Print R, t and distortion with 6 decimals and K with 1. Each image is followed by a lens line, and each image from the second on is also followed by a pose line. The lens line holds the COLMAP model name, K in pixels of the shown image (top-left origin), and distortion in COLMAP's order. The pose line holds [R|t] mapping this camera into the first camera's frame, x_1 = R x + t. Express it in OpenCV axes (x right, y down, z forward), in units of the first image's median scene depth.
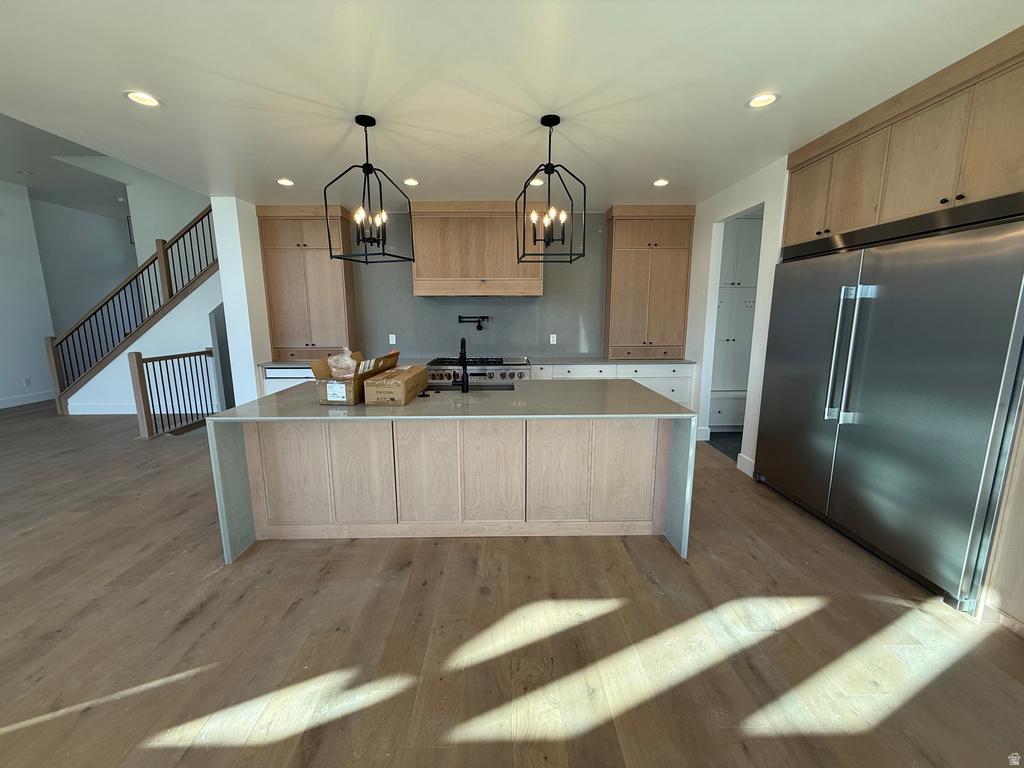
lens RADIAL K [[406.0, 0, 508.5], [0, 406.0, 383.0], [0, 0, 1]] dist [0.000321, 0.000536]
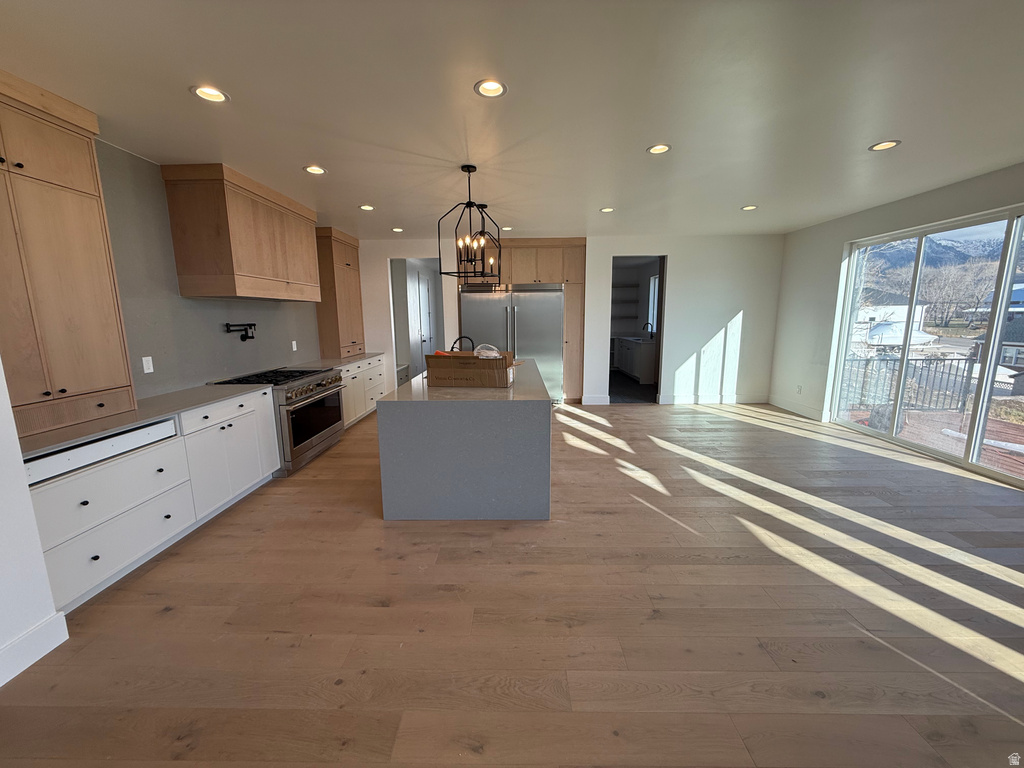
lens RADIAL K [[406.0, 0, 508.5], [0, 406.0, 383.0], [0, 0, 1]] dist [0.000321, 0.000536]
pose [[0.035505, -0.161097, 0.986300, -1.623515], [0.178616, 0.972054, 0.152341, -0.148256], [-0.983278, 0.170760, 0.063287, 0.855088]]
